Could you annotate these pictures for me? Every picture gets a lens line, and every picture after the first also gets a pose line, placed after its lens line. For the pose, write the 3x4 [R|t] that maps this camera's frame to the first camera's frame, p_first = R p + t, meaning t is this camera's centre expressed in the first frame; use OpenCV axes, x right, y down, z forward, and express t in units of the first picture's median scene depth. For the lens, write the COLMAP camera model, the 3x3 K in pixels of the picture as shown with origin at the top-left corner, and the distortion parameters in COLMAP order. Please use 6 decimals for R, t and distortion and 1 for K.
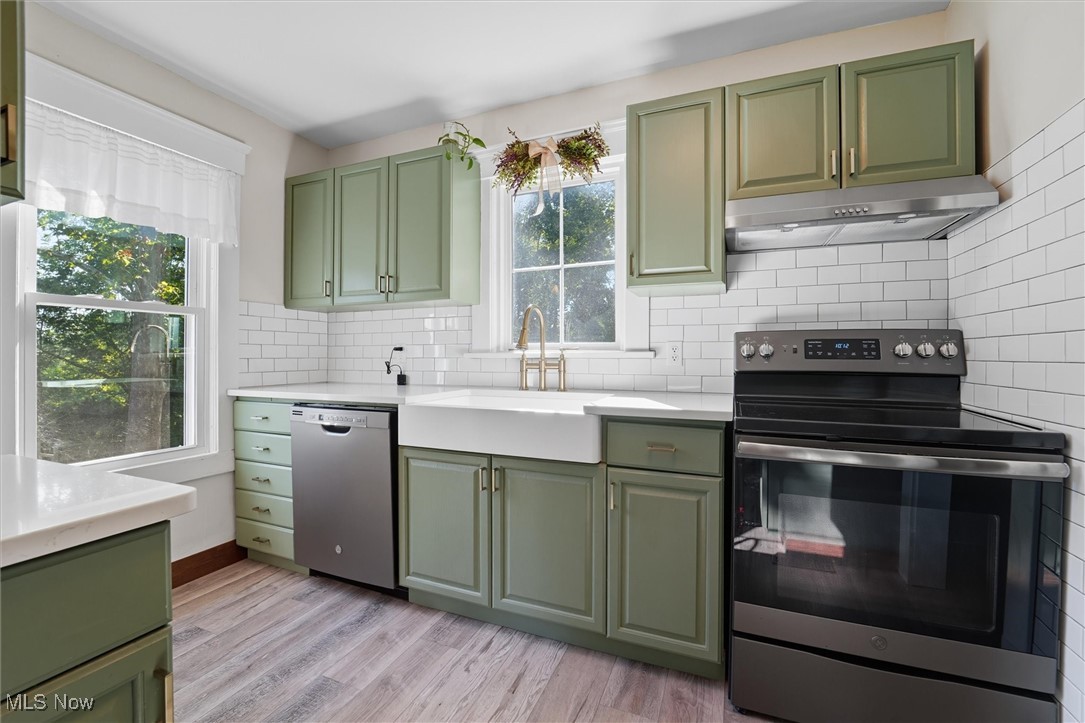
lens RADIAL K [[466.0, 0, 541.1], [0, 466.0, 349.8], [0, 0, 1]] dist [-0.022295, 0.000182]
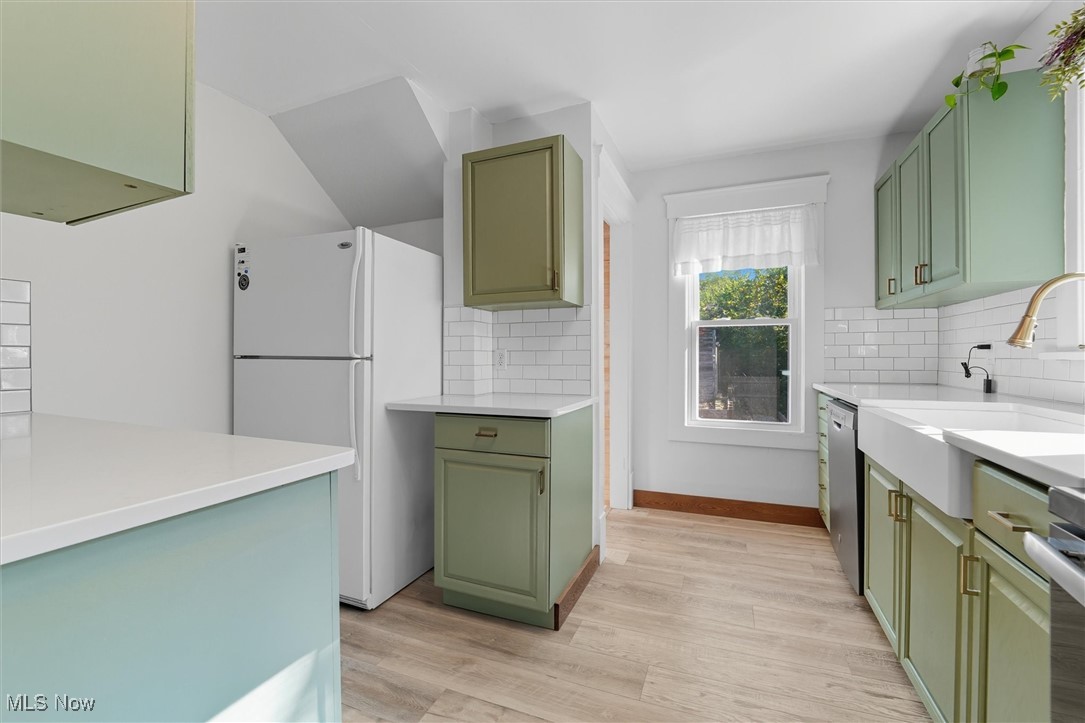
lens RADIAL K [[466.0, 0, 541.1], [0, 466.0, 349.8], [0, 0, 1]] dist [-0.022295, 0.000182]
pose [[-0.010486, -0.010723, -0.999888, 0.621818], [0.013443, 0.999851, -0.010863, 0.001835], [0.999855, -0.013556, -0.010341, 0.328284]]
